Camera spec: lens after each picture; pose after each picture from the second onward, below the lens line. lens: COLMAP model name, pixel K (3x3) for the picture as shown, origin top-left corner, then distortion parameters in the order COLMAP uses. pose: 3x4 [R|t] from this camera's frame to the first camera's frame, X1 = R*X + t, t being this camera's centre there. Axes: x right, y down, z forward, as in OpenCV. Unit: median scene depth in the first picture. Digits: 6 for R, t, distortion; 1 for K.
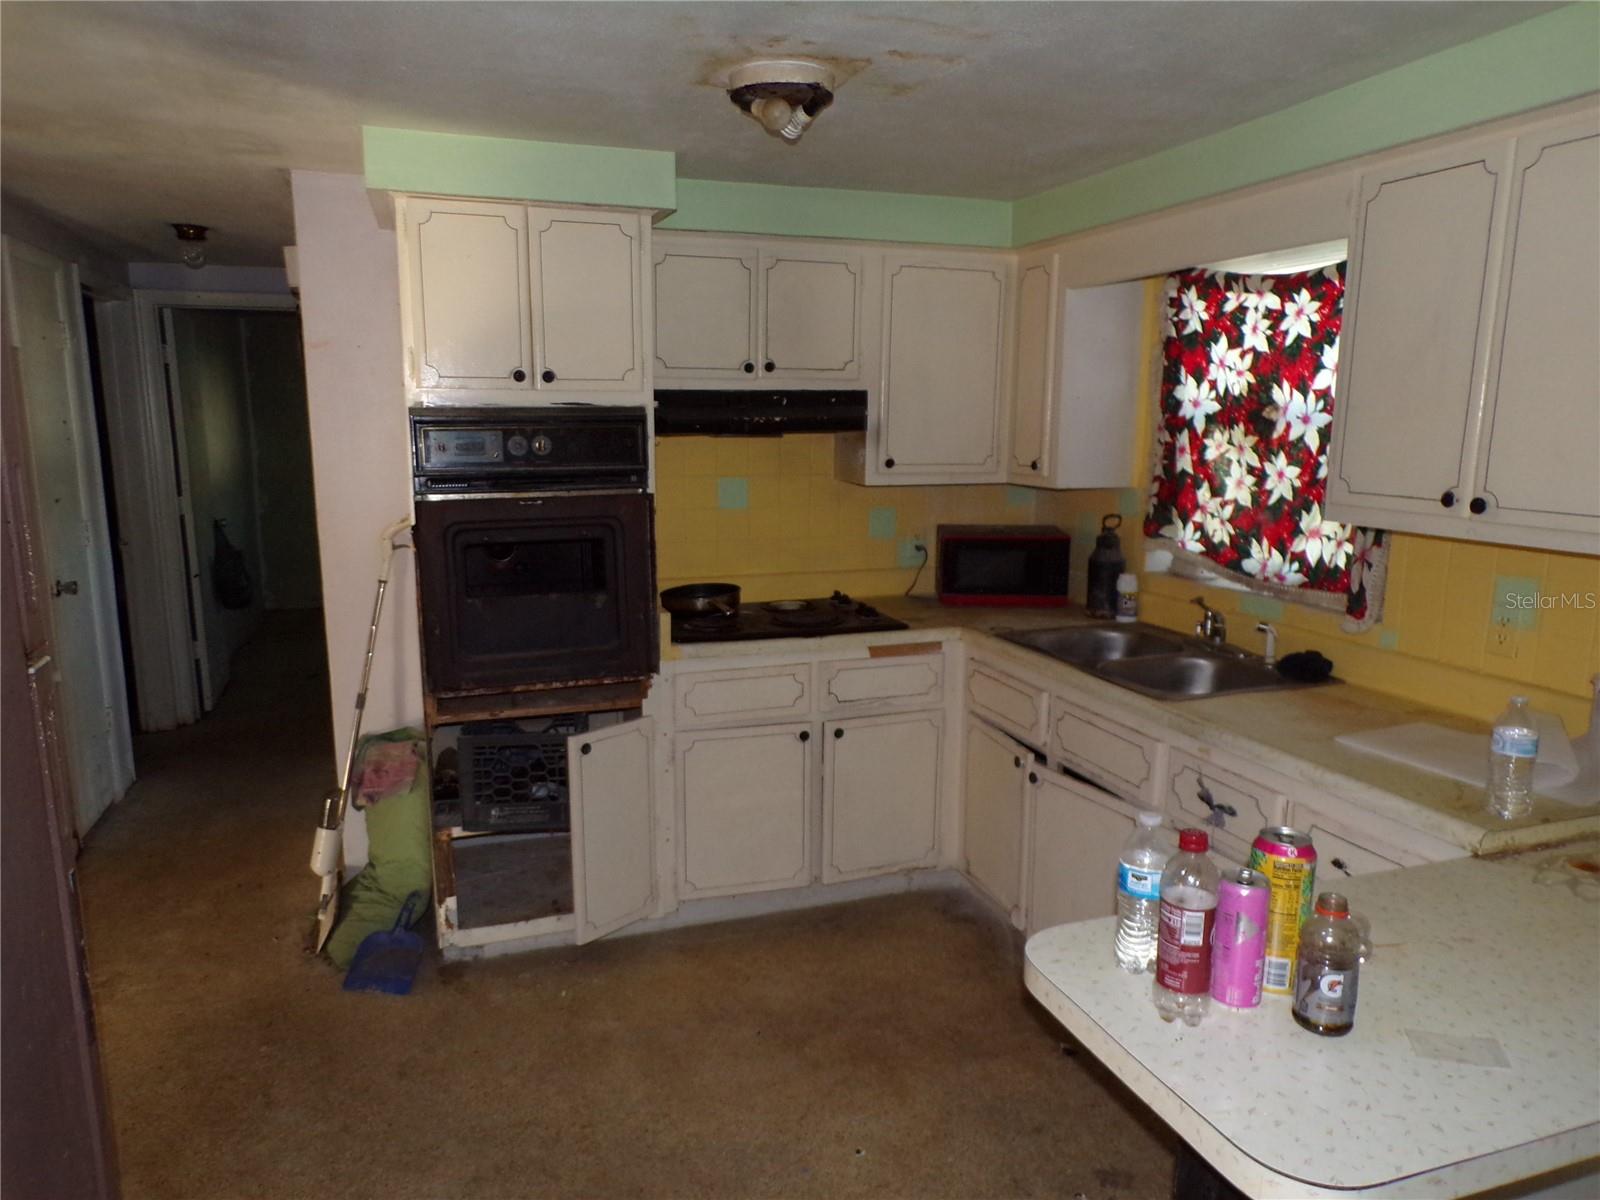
lens RADIAL K [[1065.7, 0, 801.9], [0, 1065.7, 609.1], [0, 0, 1]] dist [-0.005055, 0.003852]
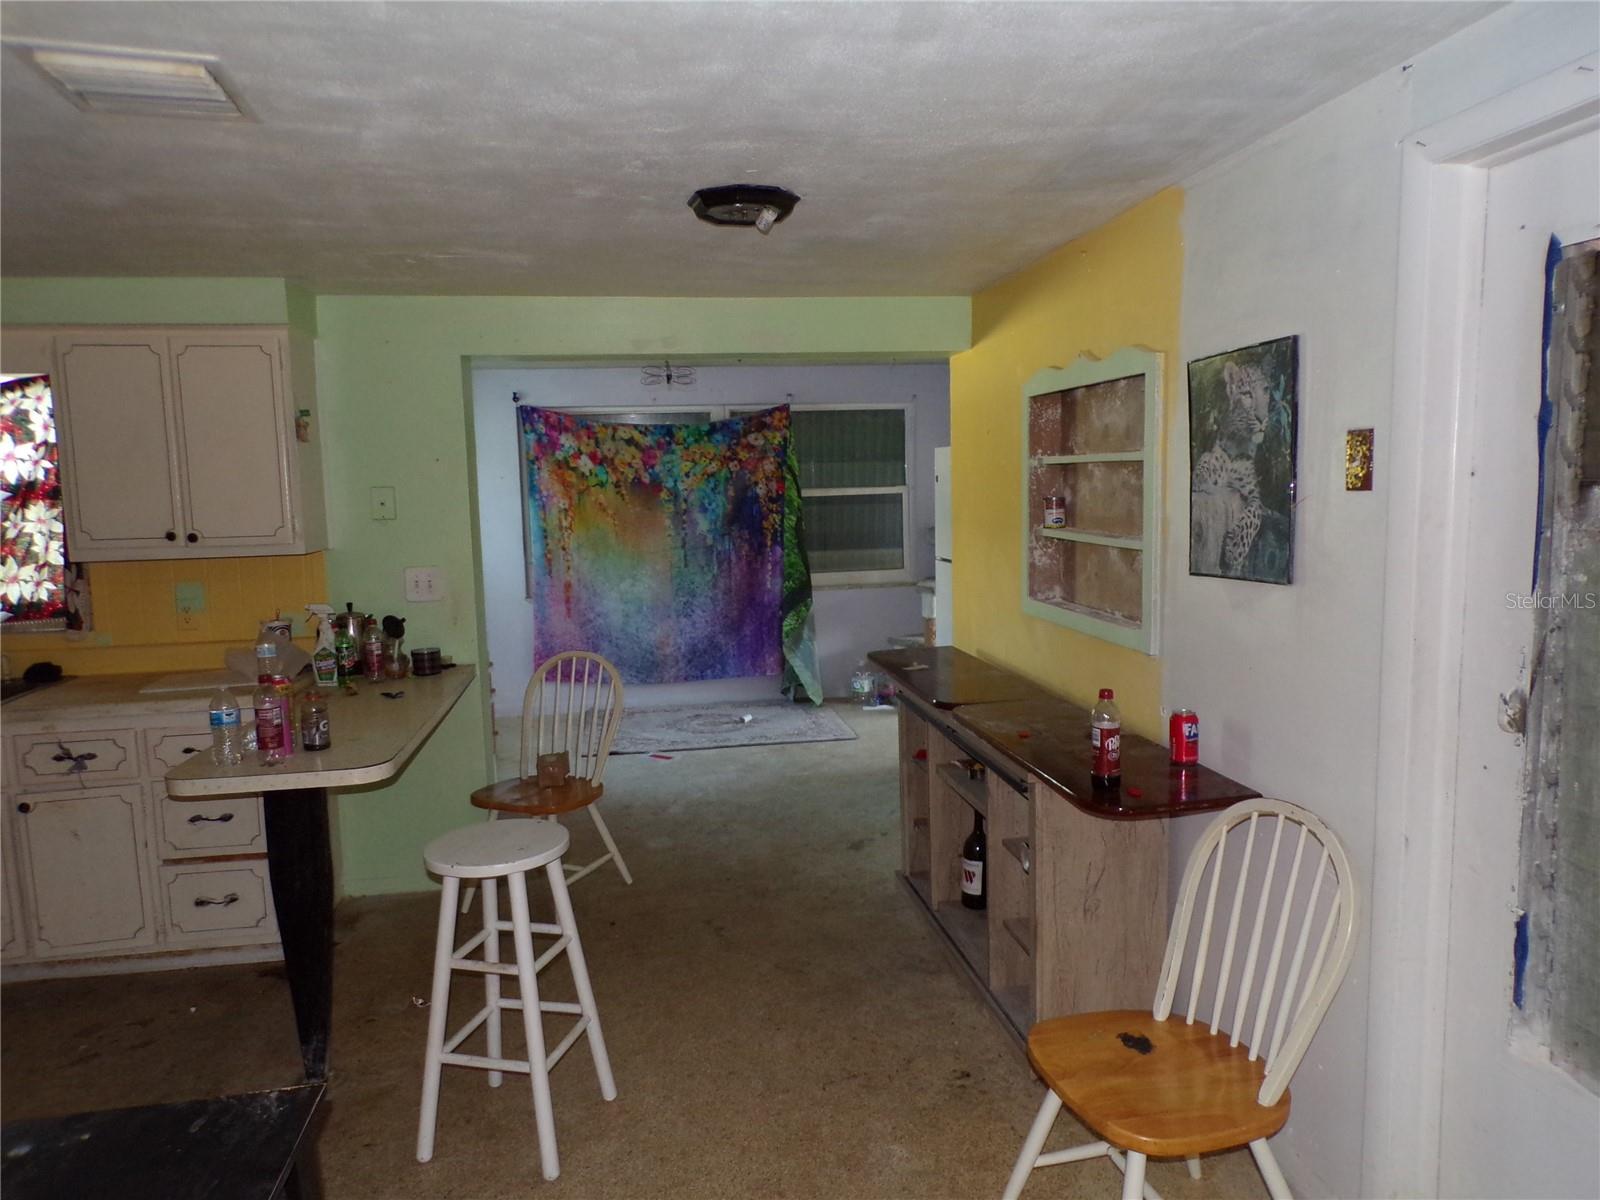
lens RADIAL K [[1065.7, 0, 801.9], [0, 1065.7, 609.1], [0, 0, 1]] dist [-0.005055, 0.003852]
pose [[0.177161, -0.128310, 0.975782, -0.641422], [0.201613, 0.975170, 0.091625, 0.042138], [-0.963310, 0.180498, 0.198631, -0.213716]]
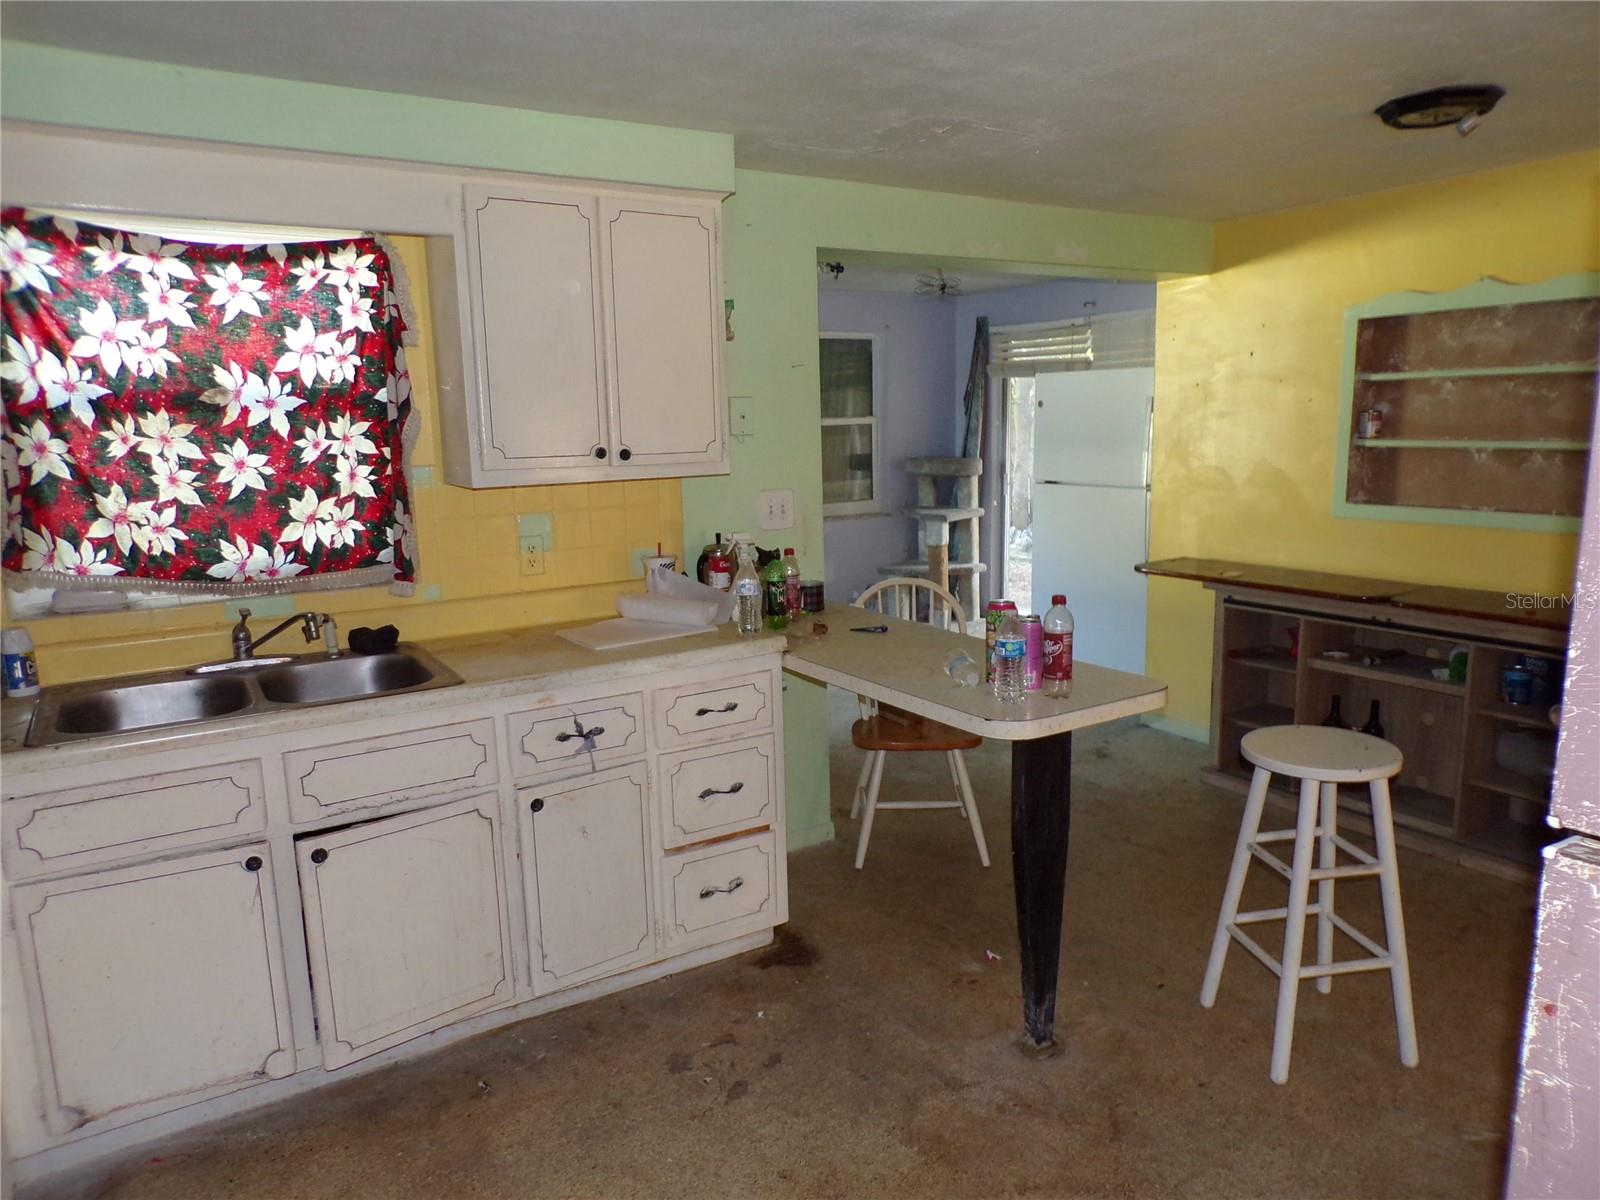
lens RADIAL K [[1065.7, 0, 801.9], [0, 1065.7, 609.1], [0, 0, 1]] dist [-0.005055, 0.003852]
pose [[-0.215016, -0.172889, 0.961185, -0.568198], [0.198442, 0.955939, 0.216337, -0.111231], [-0.956237, 0.237256, -0.171234, 0.735617]]
